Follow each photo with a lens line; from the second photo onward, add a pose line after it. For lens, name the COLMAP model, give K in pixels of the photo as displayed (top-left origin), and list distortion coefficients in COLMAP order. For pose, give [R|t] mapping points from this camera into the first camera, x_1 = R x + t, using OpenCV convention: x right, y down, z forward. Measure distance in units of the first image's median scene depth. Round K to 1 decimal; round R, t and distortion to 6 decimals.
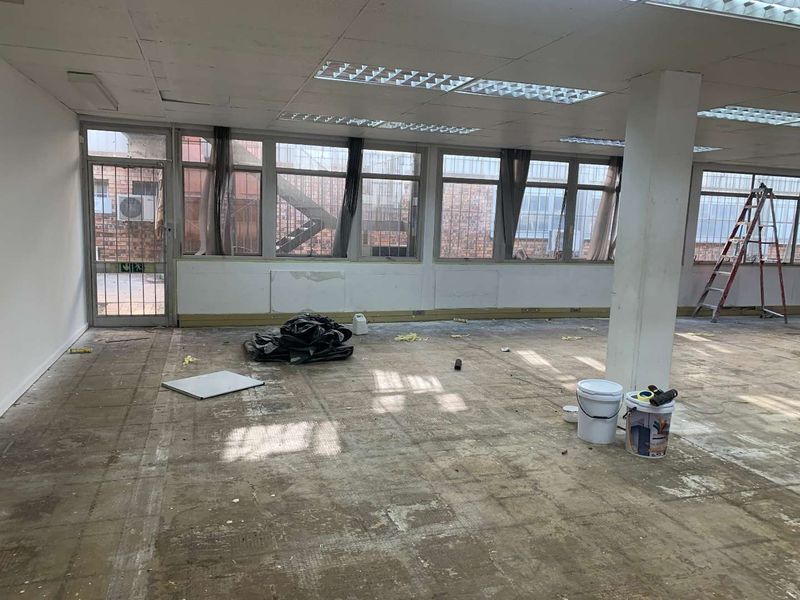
lens RADIAL K [[607.8, 0, 397.1], [0, 607.8, 301.8], [0, 0, 1]] dist [0.038492, -0.028071]
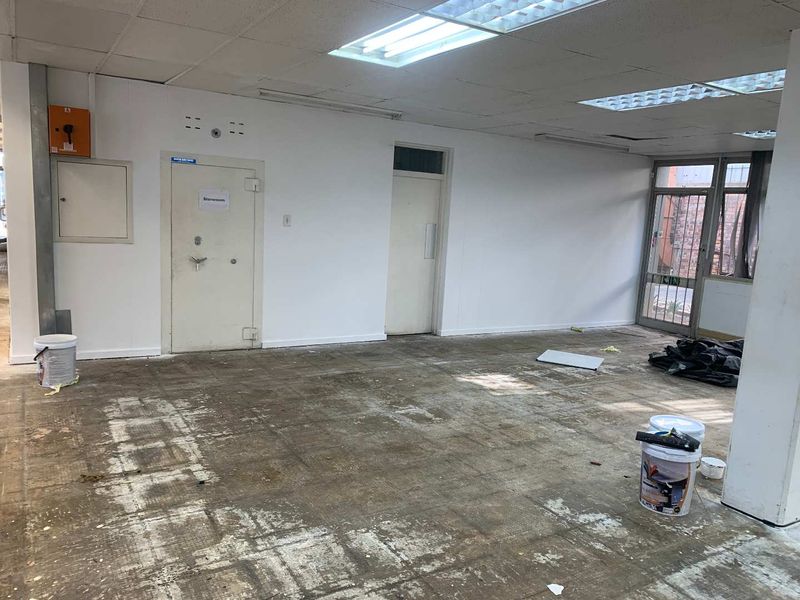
lens RADIAL K [[607.8, 0, 395.7], [0, 607.8, 297.5], [0, 0, 1]] dist [0.038492, -0.028071]
pose [[0.234830, 0.118203, -0.964823, 1.037405], [-0.187870, 0.979383, 0.074261, -0.023346], [0.953709, 0.163822, 0.252195, 0.384057]]
